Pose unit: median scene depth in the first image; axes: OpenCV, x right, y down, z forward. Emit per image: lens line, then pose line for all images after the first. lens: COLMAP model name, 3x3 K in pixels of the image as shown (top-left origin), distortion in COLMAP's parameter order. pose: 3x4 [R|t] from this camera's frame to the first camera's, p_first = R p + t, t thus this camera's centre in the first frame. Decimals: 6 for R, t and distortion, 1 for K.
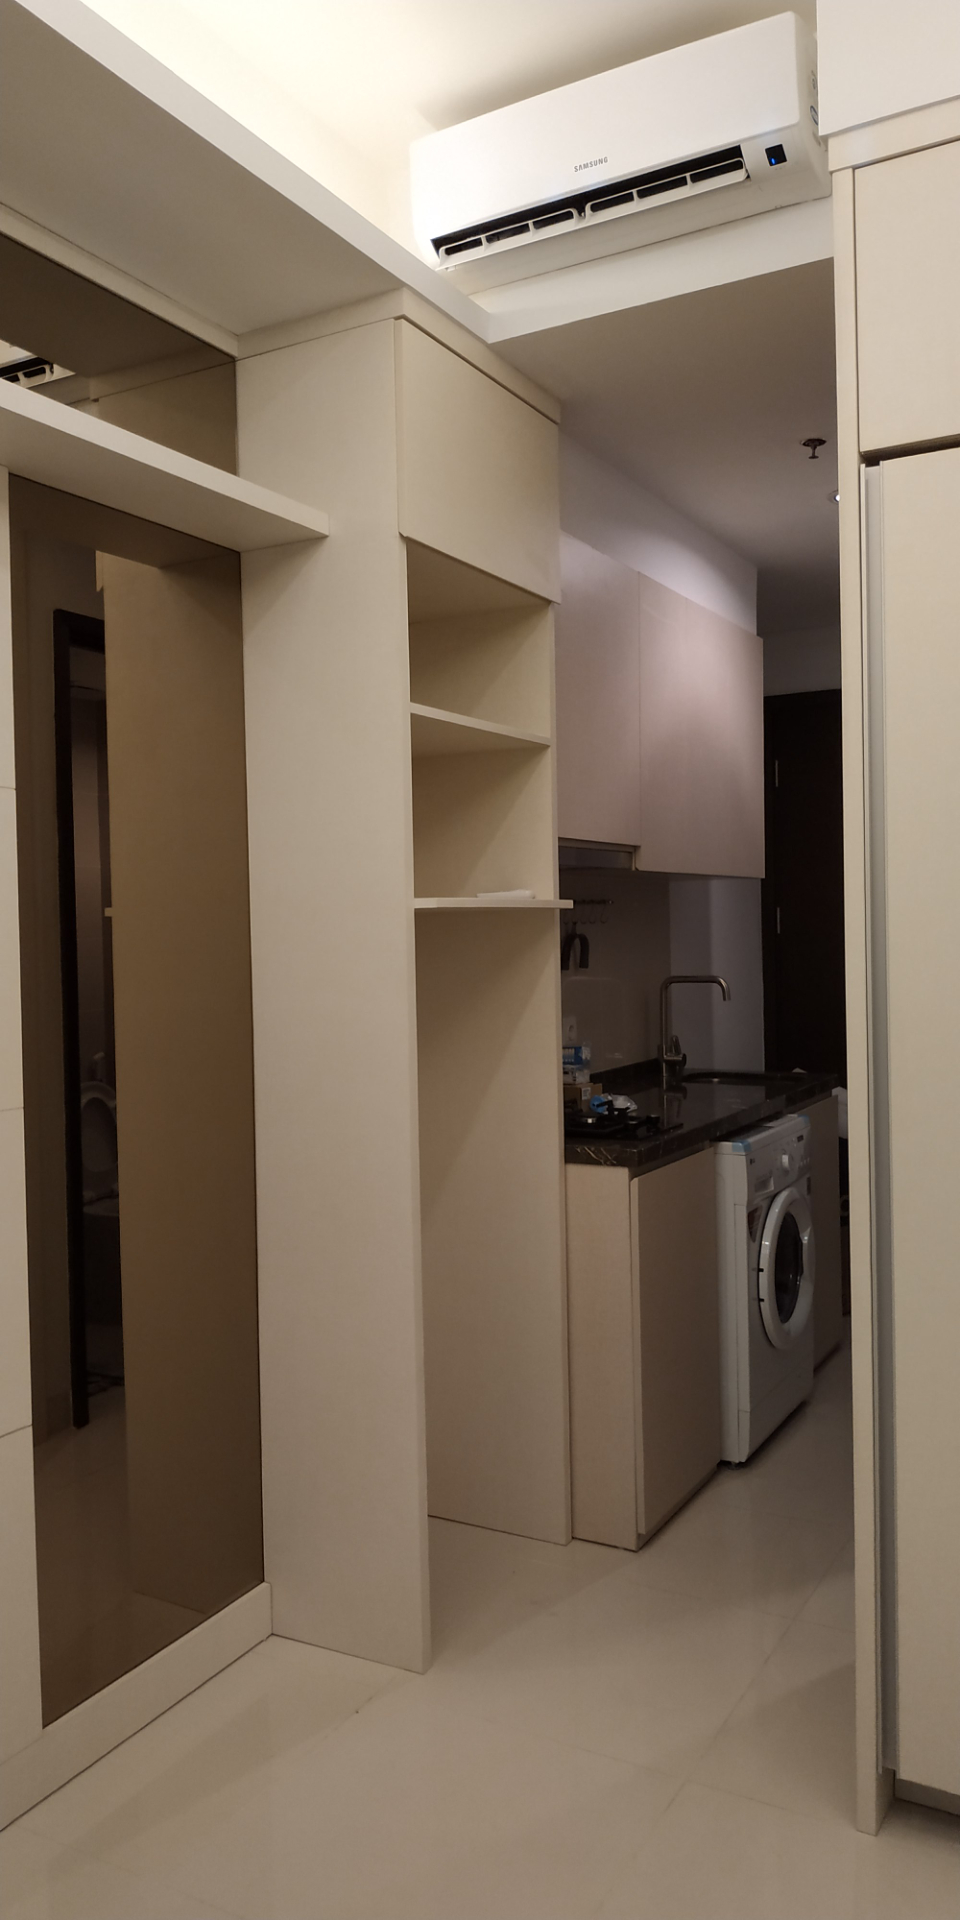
lens RADIAL K [[1419.5, 0, 477.8], [0, 1419.5, 961.0], [0, 0, 1]] dist [0.003287, 0.000625]
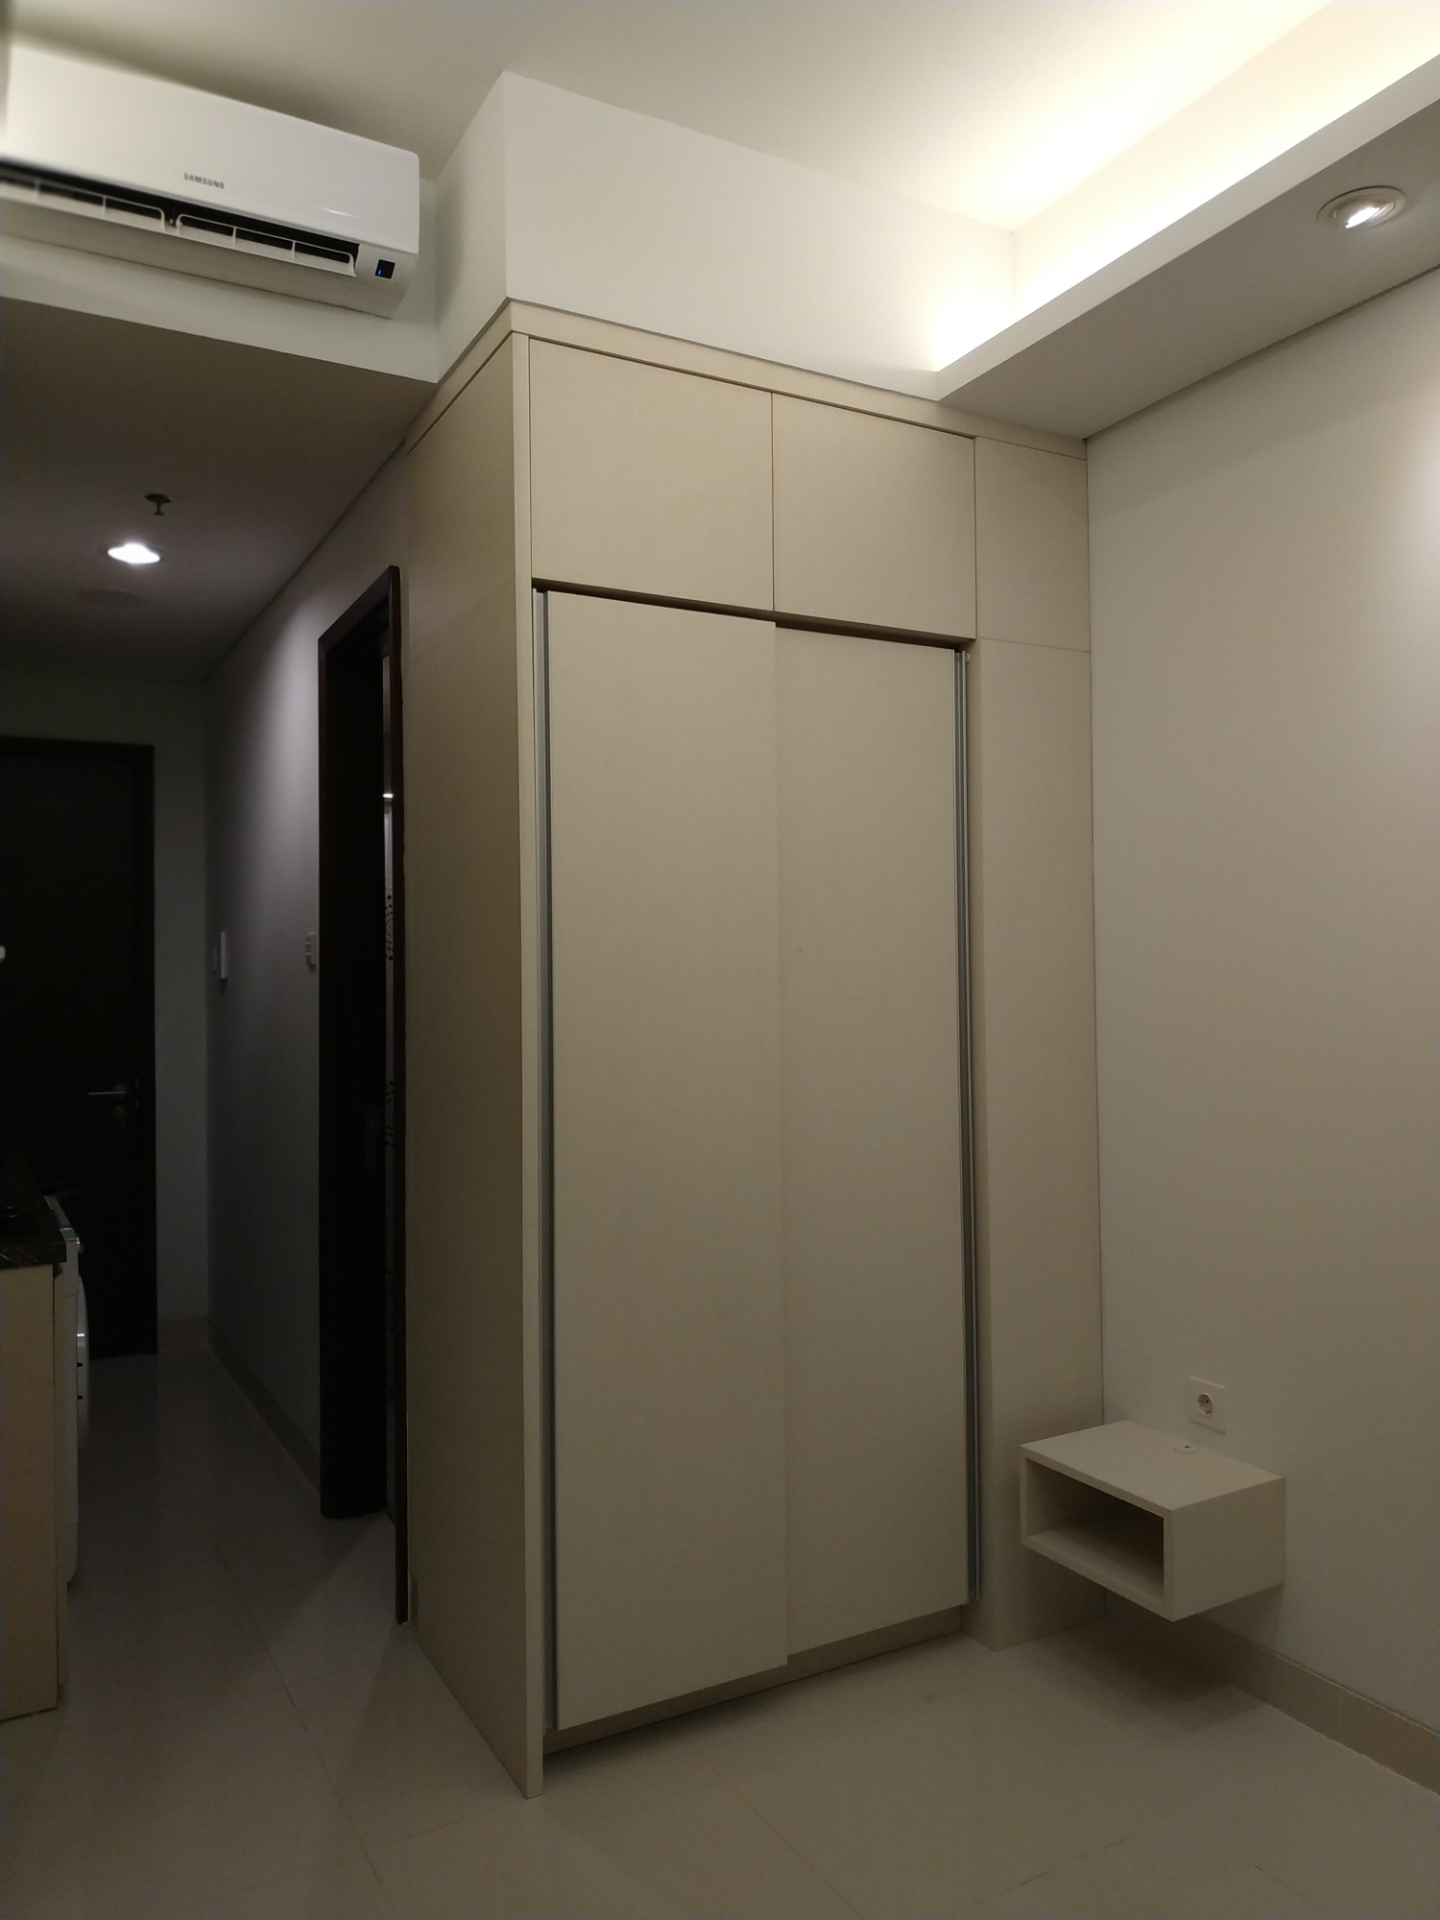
lens RADIAL K [[1350.7, 0, 717.7], [0, 1350.7, 959.8], [0, 0, 1]] dist [-0.005039, -0.003119]
pose [[0.519390, 0.009976, 0.854479, -0.502499], [0.025121, 0.999321, -0.026936, -0.012468], [-0.854168, 0.035455, 0.518787, 0.266101]]
